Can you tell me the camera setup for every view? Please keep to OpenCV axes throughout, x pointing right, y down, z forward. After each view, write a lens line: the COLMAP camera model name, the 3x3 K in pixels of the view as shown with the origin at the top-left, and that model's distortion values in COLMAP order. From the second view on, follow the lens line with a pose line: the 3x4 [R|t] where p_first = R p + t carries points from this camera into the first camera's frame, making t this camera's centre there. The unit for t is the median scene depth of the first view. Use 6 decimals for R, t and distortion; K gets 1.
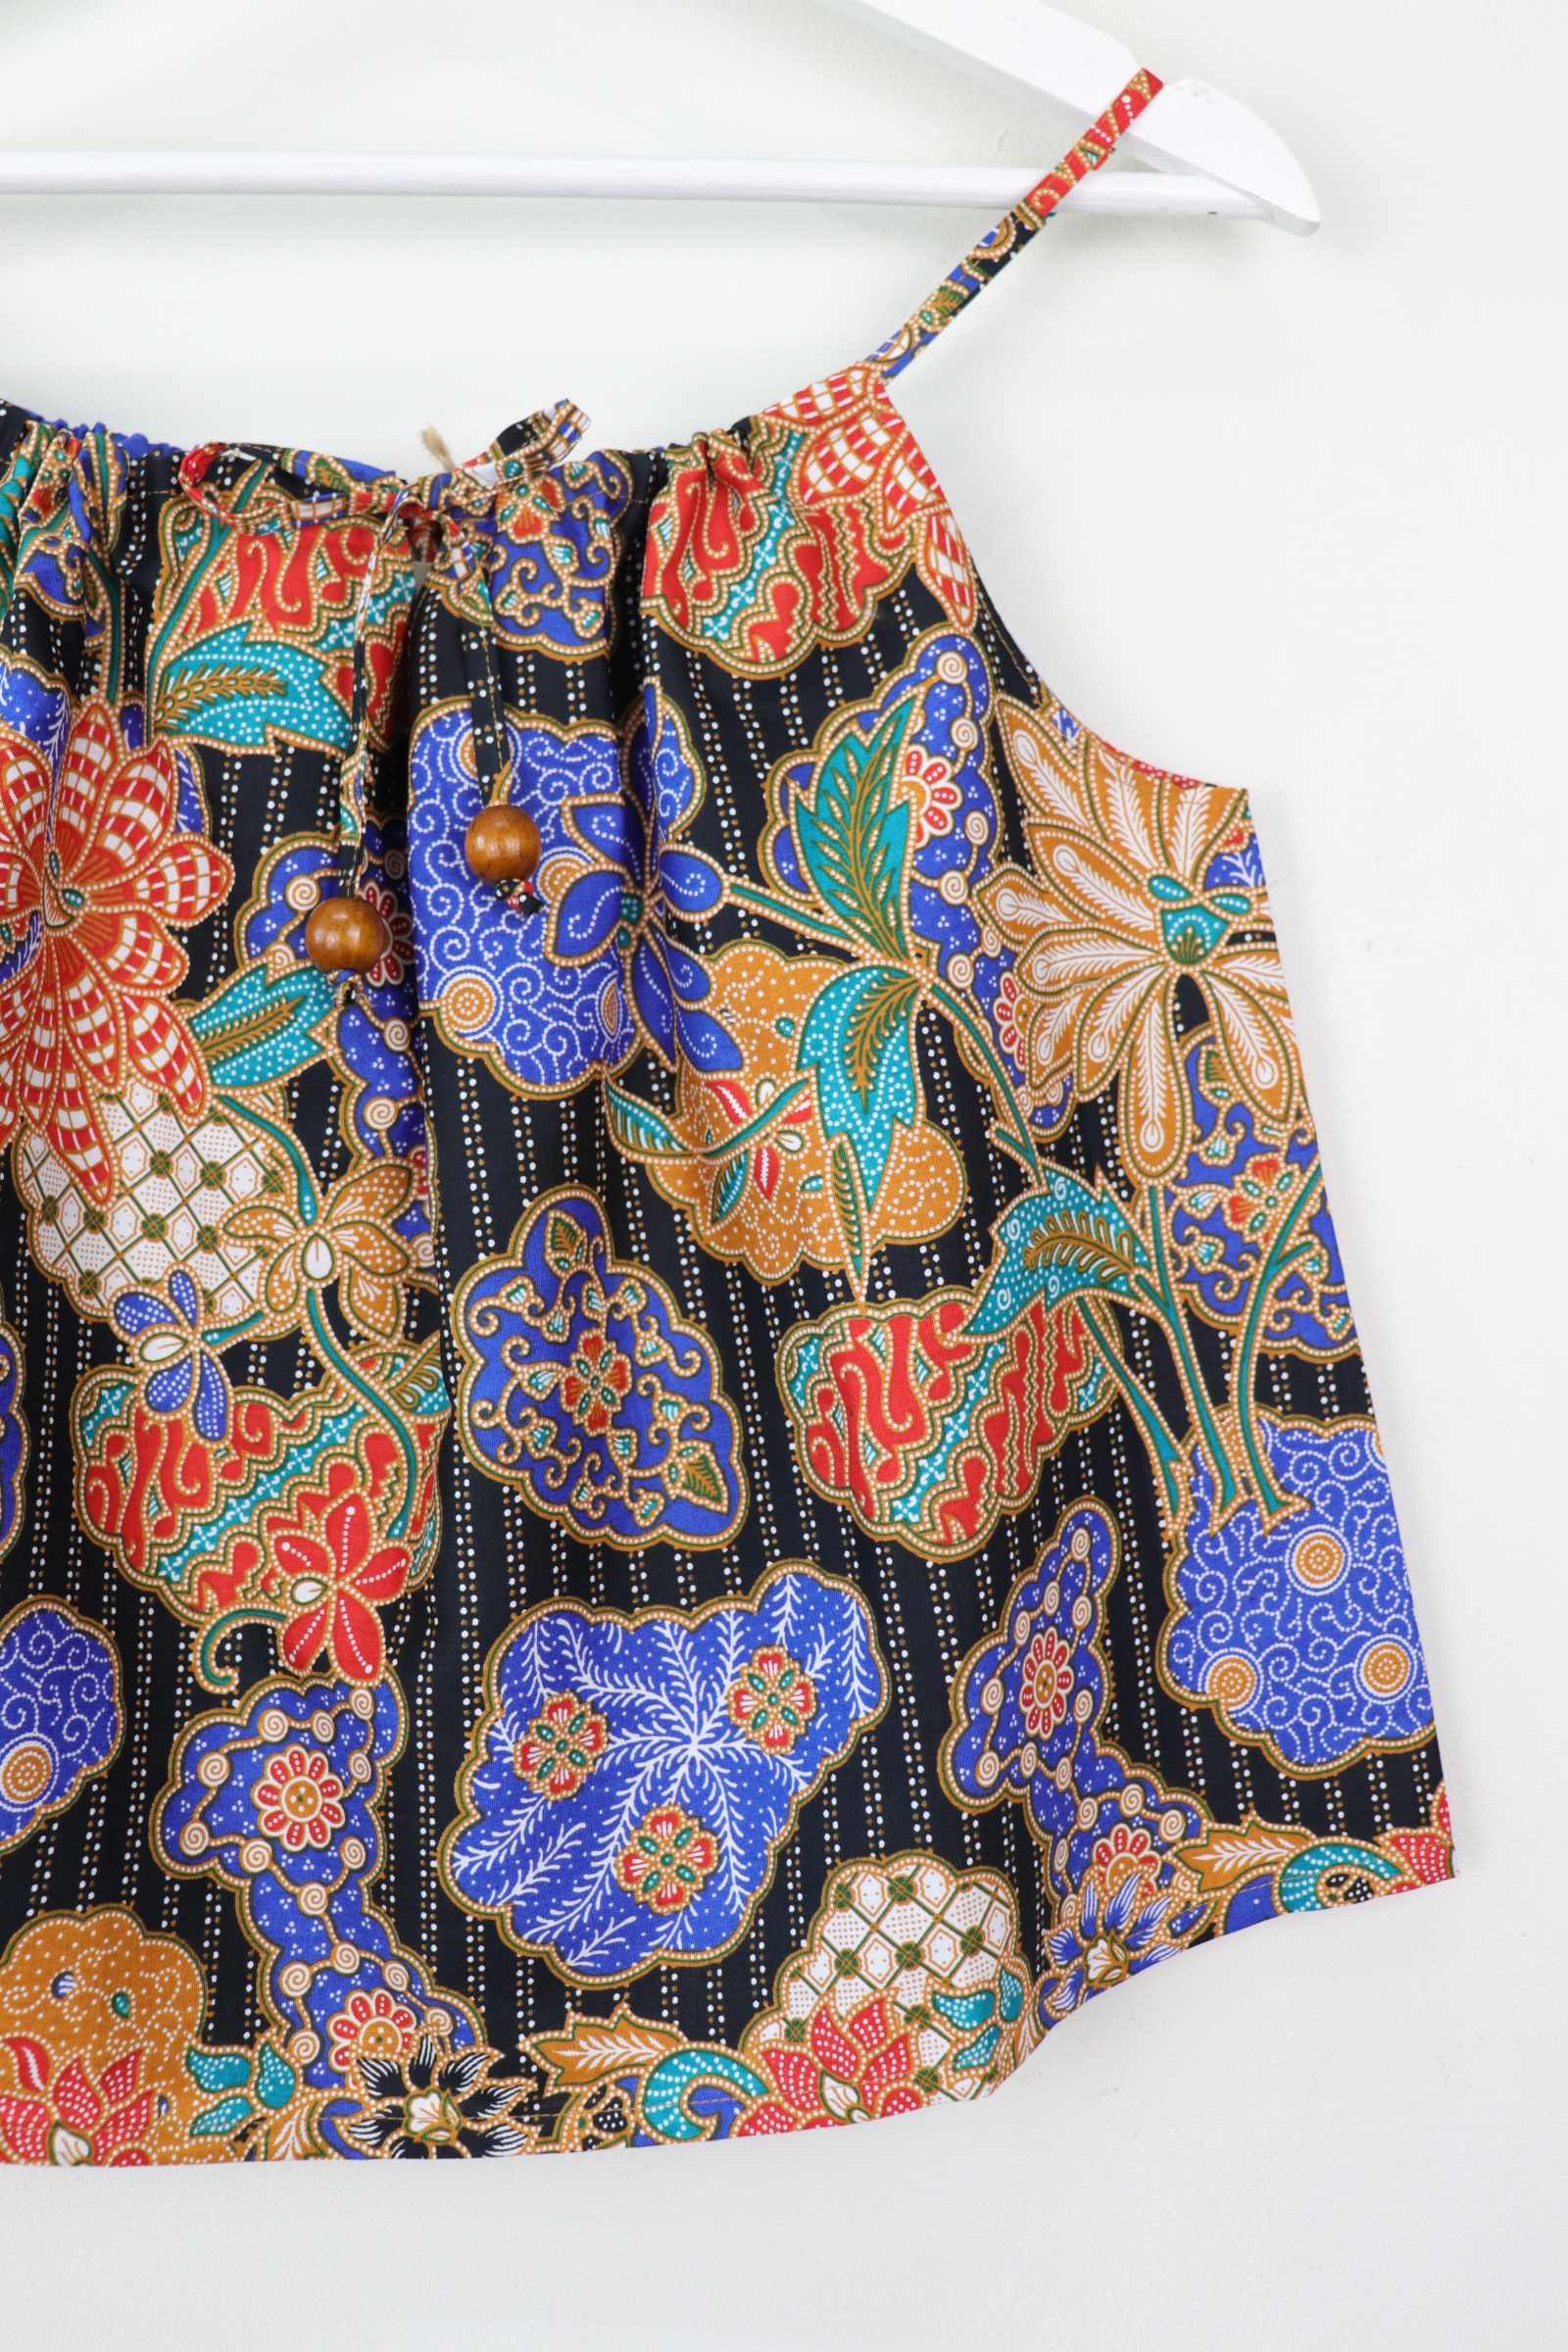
lens RADIAL K [[2306.2, 0, 738.9], [0, 2306.2, 1129.3], [0, 0, 1]] dist [-0.145227, 0.164291]
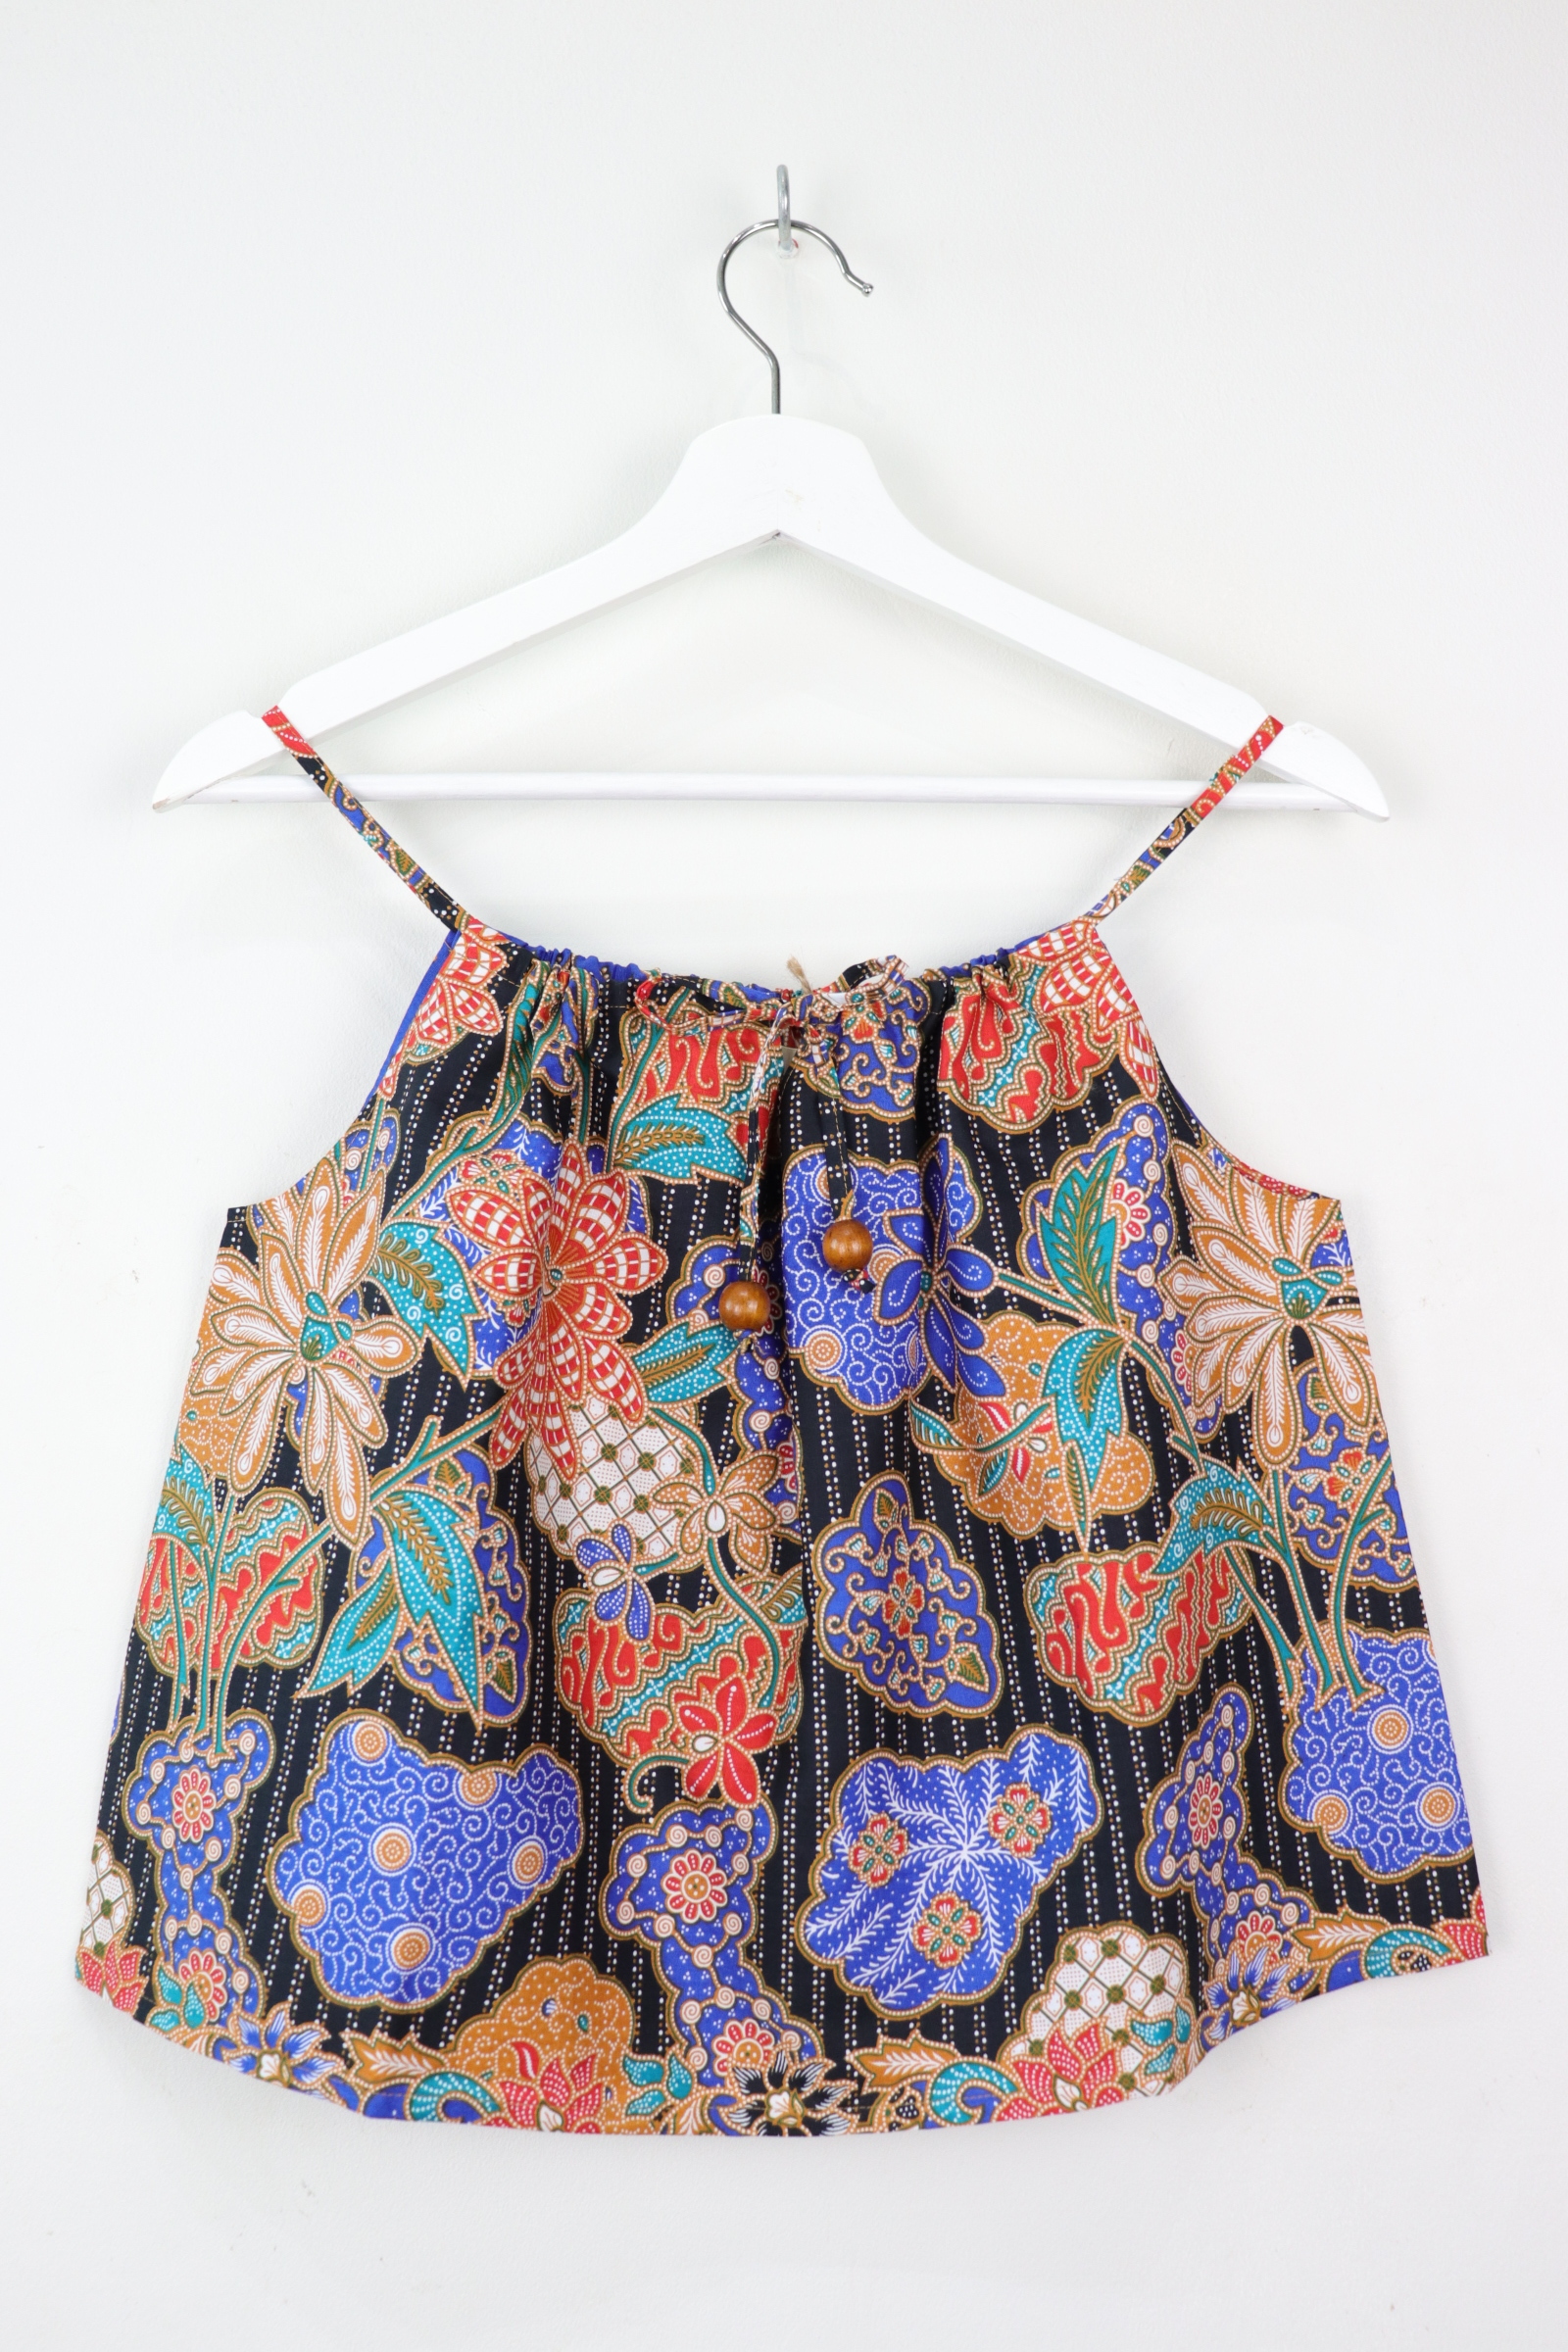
lens RADIAL K [[2306.2, 0, 738.9], [0, 2306.2, 1129.3], [0, 0, 1]] dist [-0.145227, 0.164291]
pose [[0.999486, 0.007727, -0.031128, -0.124995], [-0.010068, 0.997076, -0.075751, -0.082806], [0.030451, 0.076026, 0.996641, -0.506221]]
